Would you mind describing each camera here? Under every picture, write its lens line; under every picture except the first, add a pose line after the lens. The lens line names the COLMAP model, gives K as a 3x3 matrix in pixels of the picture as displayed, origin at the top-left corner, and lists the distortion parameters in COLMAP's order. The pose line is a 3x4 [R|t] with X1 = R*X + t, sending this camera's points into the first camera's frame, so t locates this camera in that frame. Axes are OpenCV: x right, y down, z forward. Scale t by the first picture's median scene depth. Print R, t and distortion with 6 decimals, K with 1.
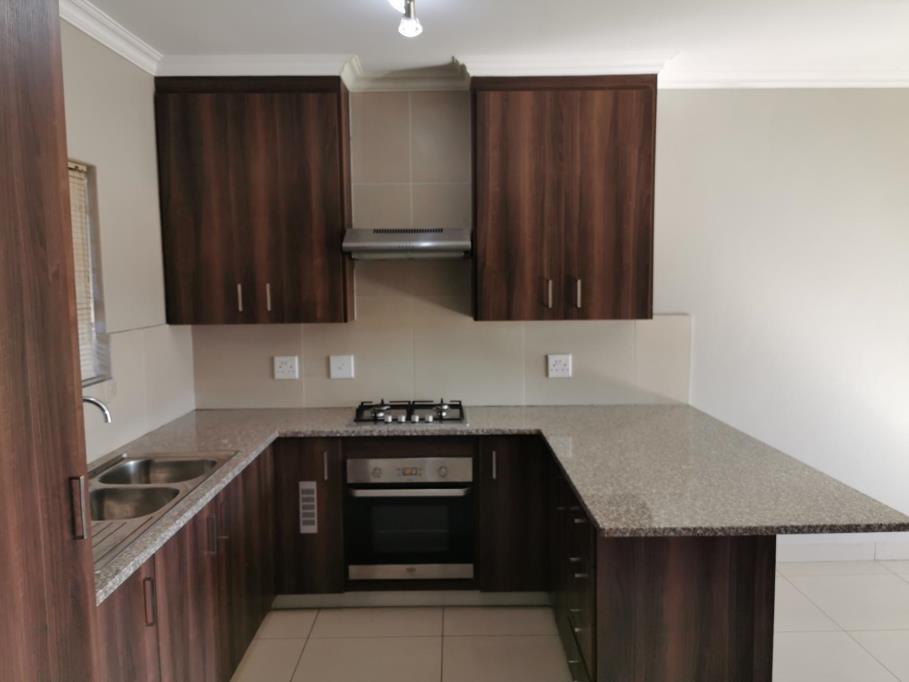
lens RADIAL K [[699.6, 0, 454.5], [0, 699.6, 341.0], [0, 0, 1]] dist [0.066896, -0.093511]
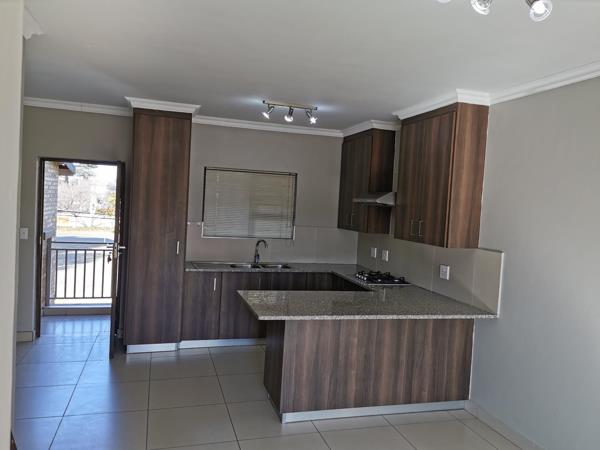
lens RADIAL K [[461.8, 0, 300.0], [0, 461.8, 225.0], [0, 0, 1]] dist [0.066896, -0.093511]
pose [[0.291558, 0.072797, -0.953779, 1.313495], [-0.148881, 0.988402, 0.029928, -0.069542], [0.944896, 0.133274, 0.299015, 0.368618]]
